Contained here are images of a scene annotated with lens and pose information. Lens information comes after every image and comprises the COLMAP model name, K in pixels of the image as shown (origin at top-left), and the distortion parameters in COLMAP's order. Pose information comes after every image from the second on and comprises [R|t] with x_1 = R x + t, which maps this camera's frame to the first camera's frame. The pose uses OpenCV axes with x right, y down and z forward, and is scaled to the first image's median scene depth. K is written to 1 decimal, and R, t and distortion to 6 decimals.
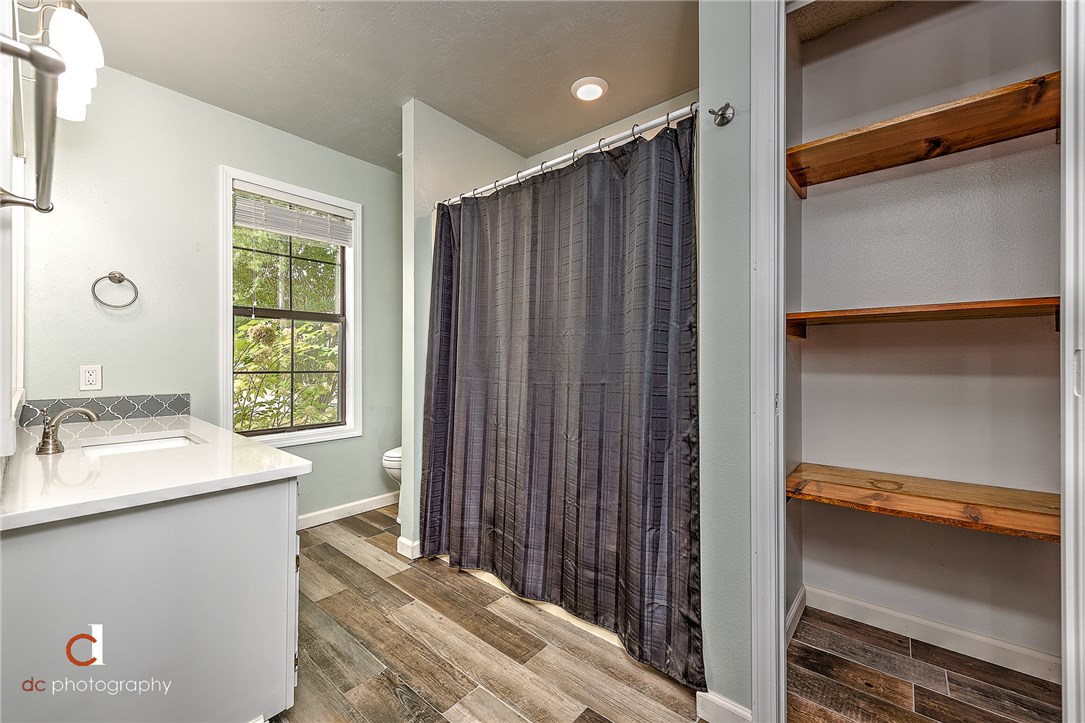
lens RADIAL K [[423.6, 0, 544.4], [0, 423.6, 361.1], [0, 0, 1]] dist [0.020552, -0.007731]
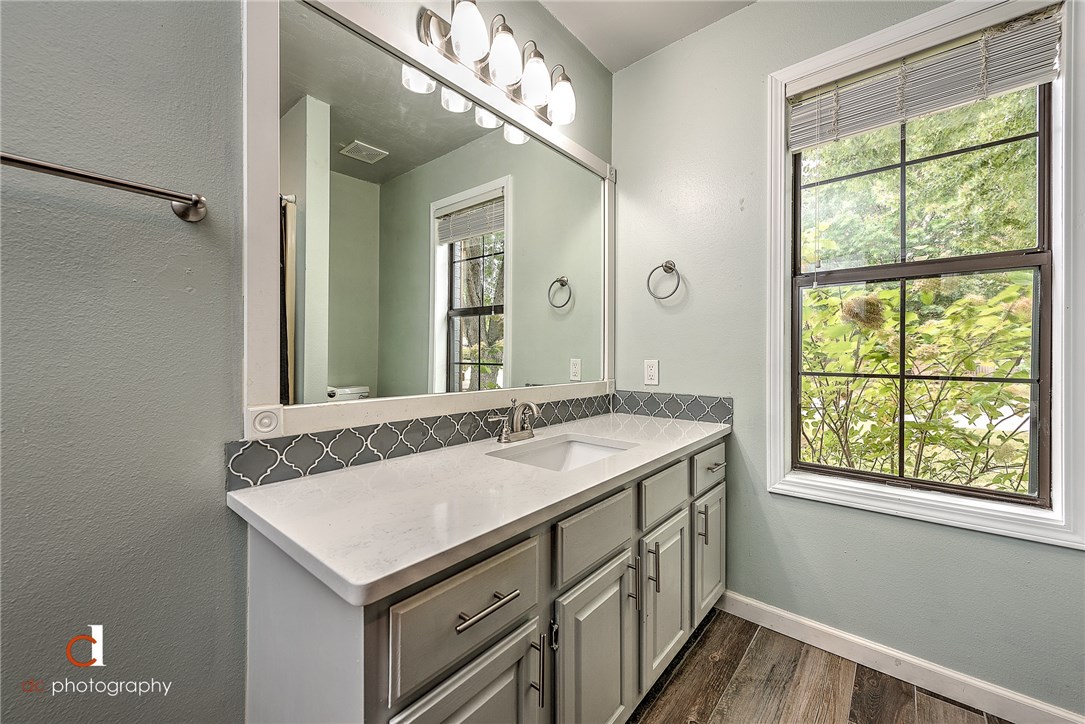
lens RADIAL K [[423.6, 0, 544.4], [0, 423.6, 361.6], [0, 0, 1]] dist [0.020552, -0.007731]
pose [[-0.003312, -0.002173, -0.999992, -0.047746], [-0.001828, 0.999996, -0.002167, 0.010407], [0.999993, 0.001821, -0.003316, 0.533704]]
